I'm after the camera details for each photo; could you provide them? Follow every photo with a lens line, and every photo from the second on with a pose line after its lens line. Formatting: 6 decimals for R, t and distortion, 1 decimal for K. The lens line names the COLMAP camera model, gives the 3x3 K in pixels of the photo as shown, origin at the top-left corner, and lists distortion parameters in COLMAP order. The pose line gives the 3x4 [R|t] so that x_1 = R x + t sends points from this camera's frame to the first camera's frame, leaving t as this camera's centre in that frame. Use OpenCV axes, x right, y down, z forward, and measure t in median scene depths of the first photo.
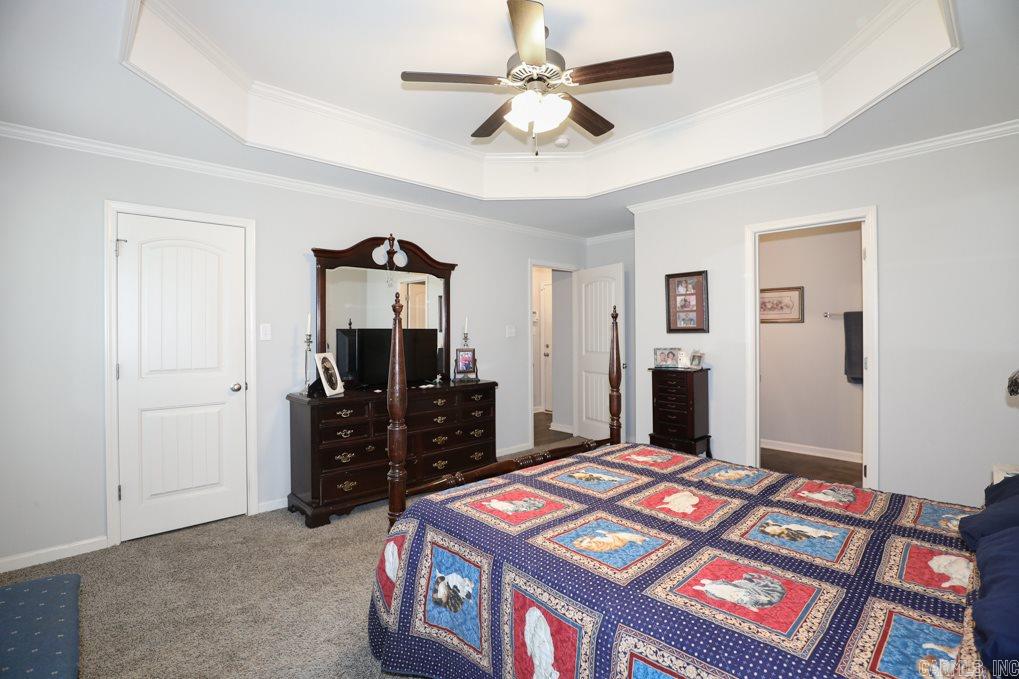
lens RADIAL K [[475.5, 0, 518.4], [0, 475.5, 328.9], [0, 0, 1]] dist [-0.027888, 0.001332]
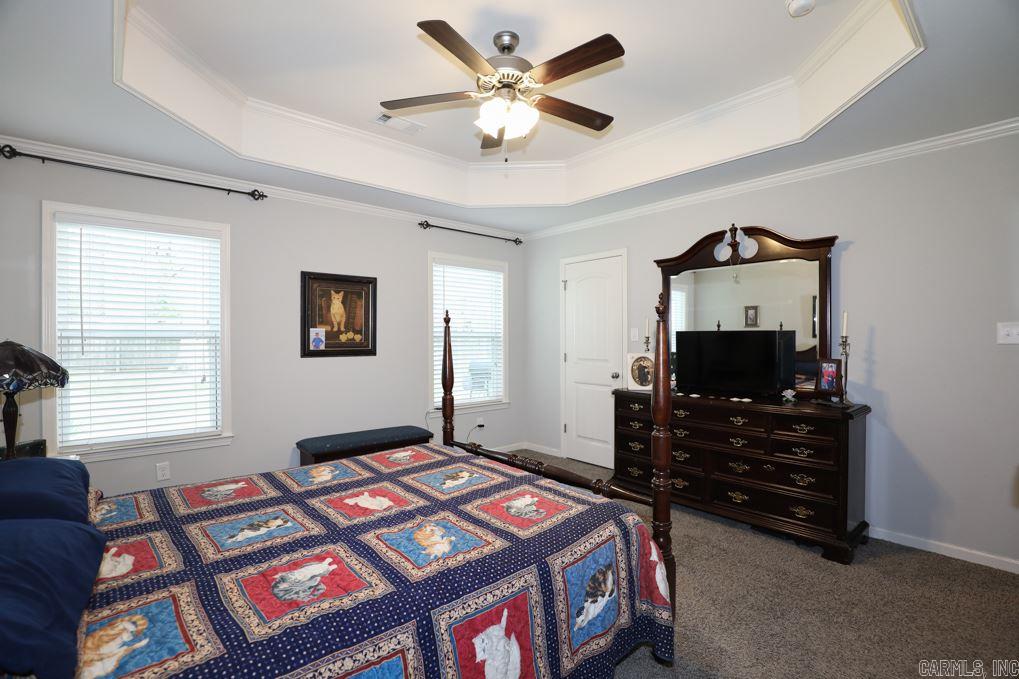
lens RADIAL K [[467.4, 0, 517.1], [0, 467.4, 341.1], [0, 0, 1]] dist [-0.027730, 0.000514]
pose [[-0.032660, 0.015240, -0.999350, 1.168414], [0.010414, 0.999835, 0.014907, 0.003633], [0.999412, -0.009920, -0.032813, 1.182221]]
